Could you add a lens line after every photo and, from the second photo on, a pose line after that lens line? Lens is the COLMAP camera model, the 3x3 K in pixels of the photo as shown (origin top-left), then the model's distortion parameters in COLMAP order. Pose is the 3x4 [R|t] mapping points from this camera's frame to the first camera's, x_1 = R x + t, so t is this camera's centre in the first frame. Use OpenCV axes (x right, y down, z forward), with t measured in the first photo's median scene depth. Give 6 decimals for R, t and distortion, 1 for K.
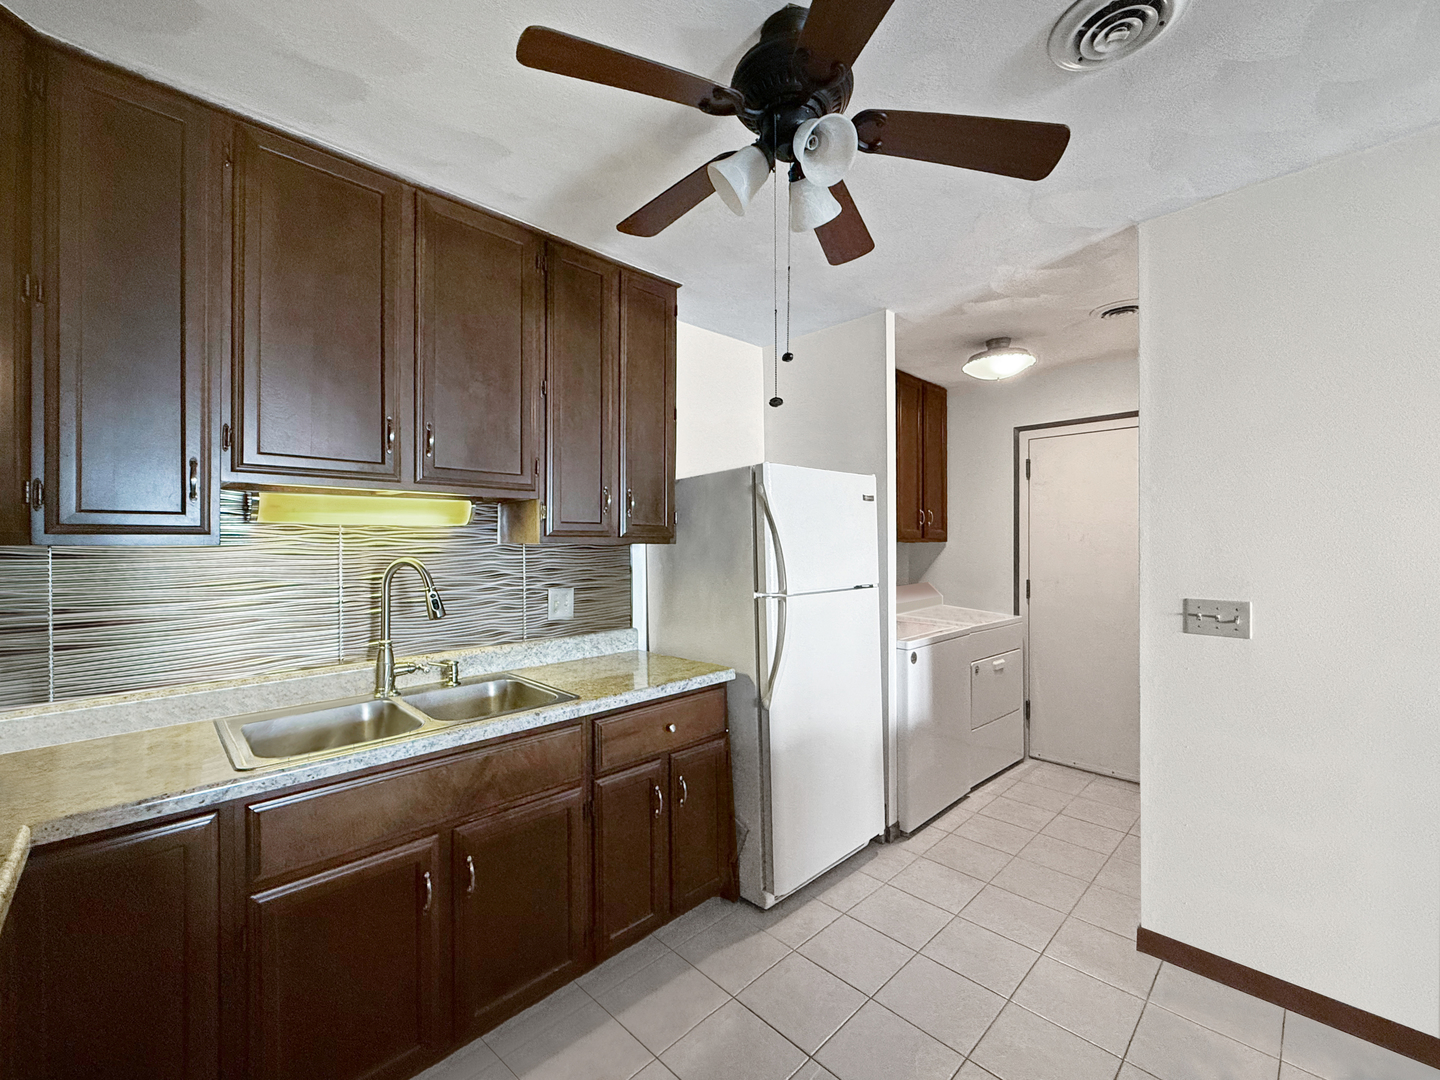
lens RADIAL K [[593.9, 0, 720.0], [0, 593.9, 540.0], [0, 0, 1]] dist [0.000121, 0.000325]
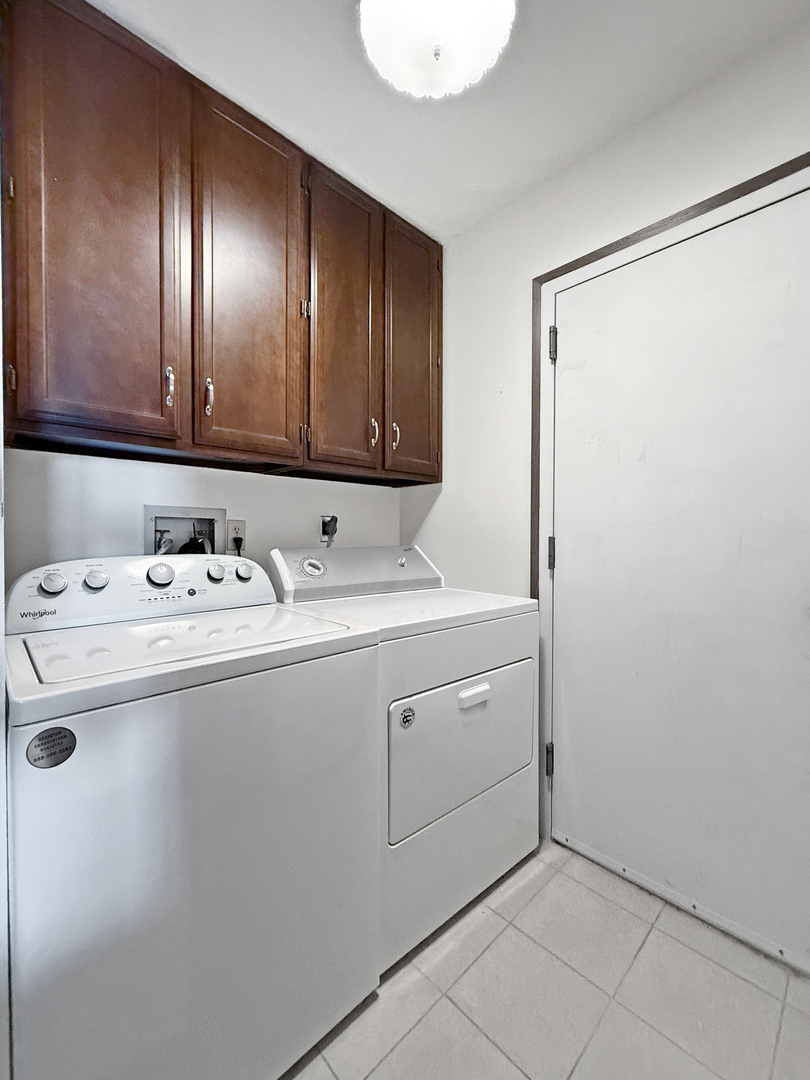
lens RADIAL K [[445.4, 0, 405.0], [0, 445.4, 540.0], [0, 0, 1]] dist [0.000121, 0.000325]
pose [[0.999883, -0.000128, -0.015275, 0.382982], [0.000396, 0.999847, 0.017512, 0.061922], [0.015271, -0.017516, 0.999730, 0.564946]]
